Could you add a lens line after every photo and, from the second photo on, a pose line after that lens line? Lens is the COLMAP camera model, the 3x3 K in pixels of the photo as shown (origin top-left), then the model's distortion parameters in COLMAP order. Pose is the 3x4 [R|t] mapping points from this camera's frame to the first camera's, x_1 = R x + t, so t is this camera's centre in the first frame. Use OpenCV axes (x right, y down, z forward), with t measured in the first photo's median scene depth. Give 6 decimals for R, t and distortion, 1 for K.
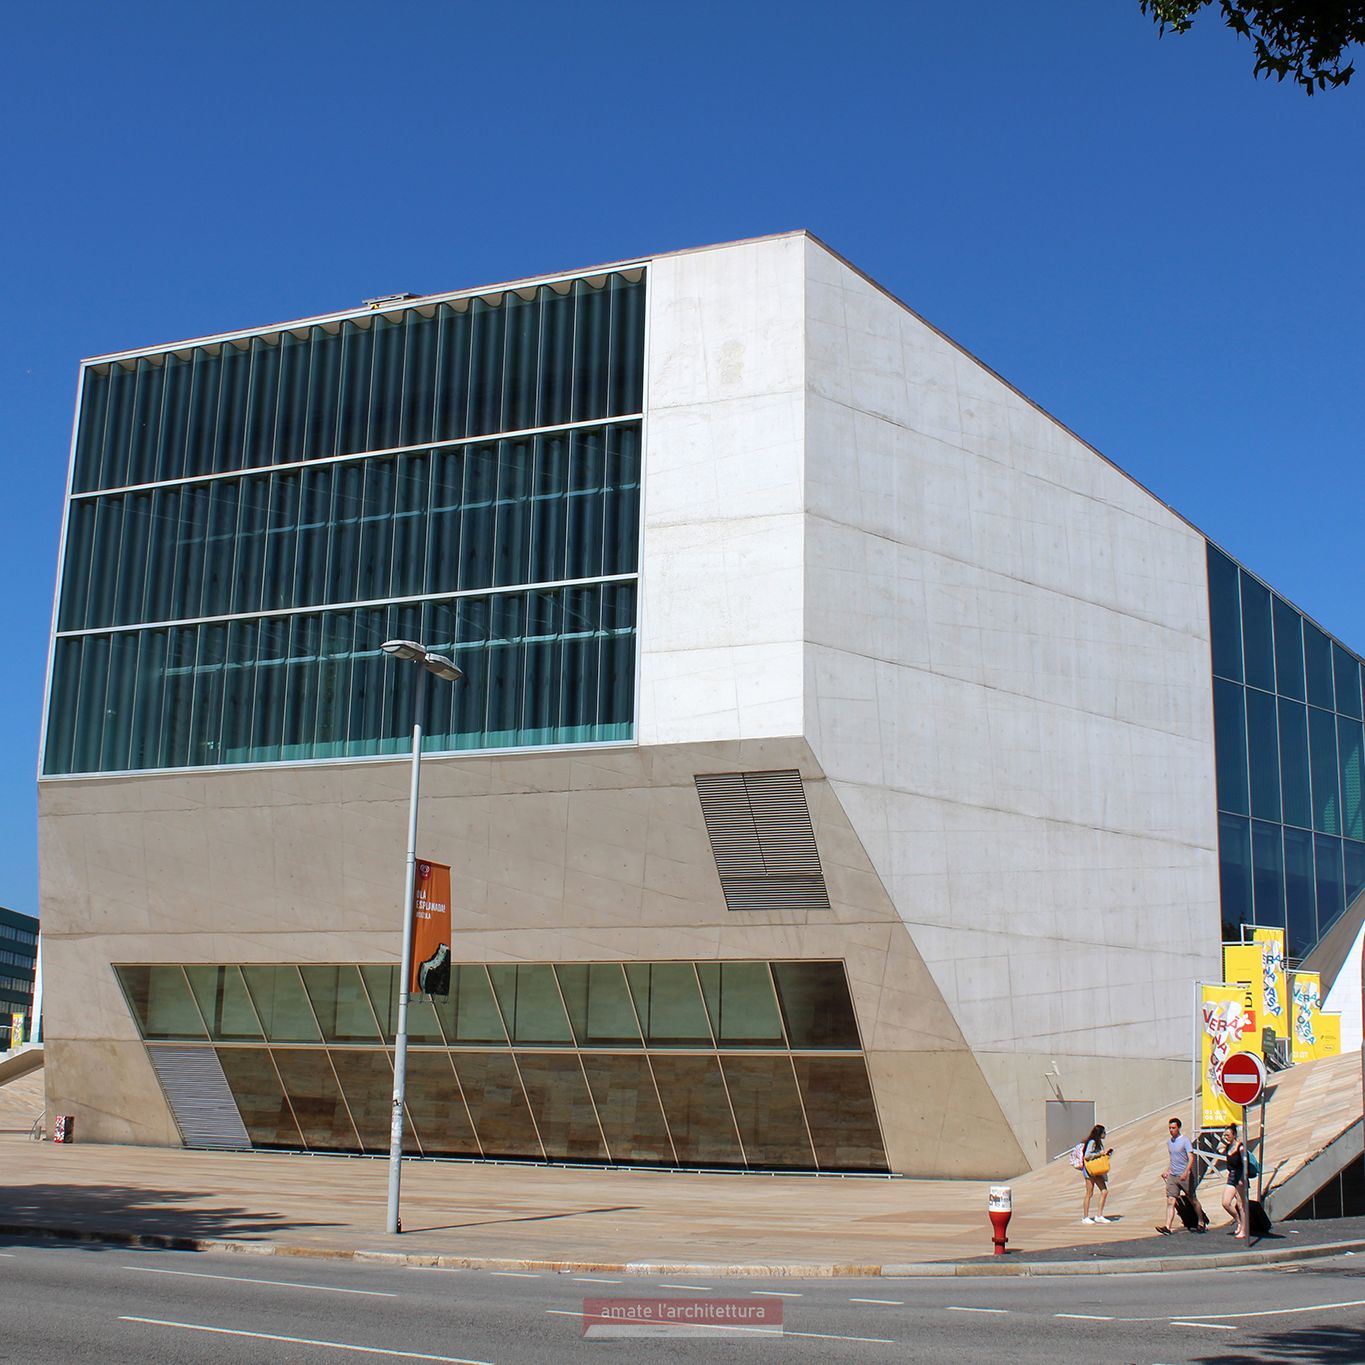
lens RADIAL K [[1708.7, 0, 682.5], [0, 1708.7, 682.5], [0, 0, 1]] dist [-0.028819, -0.045267]
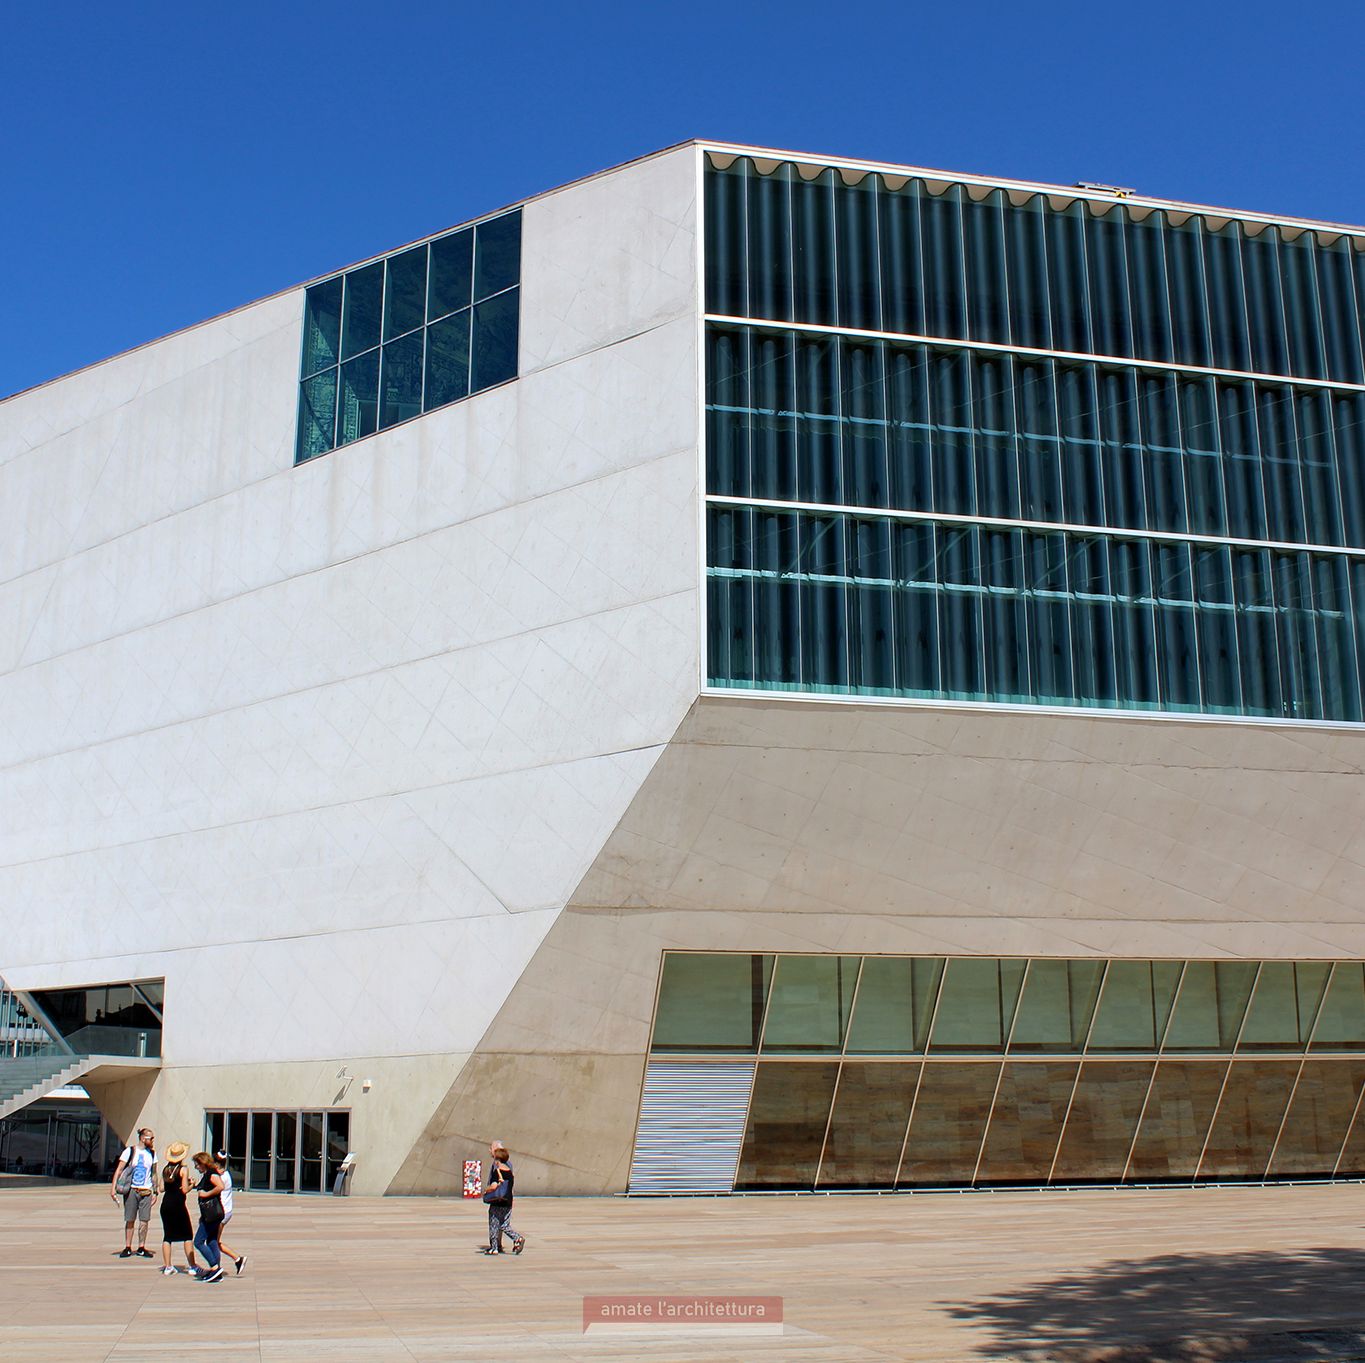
lens RADIAL K [[1943.0, 0, 681.8], [0, 1943.0, 639.4], [0, 0, 1]] dist [-0.033196, 0.029743]
pose [[0.787150, 0.123598, 0.604251, -0.895985], [-0.116767, 0.991861, -0.050772, 0.076089], [-0.605608, -0.030592, 0.795175, 0.338298]]
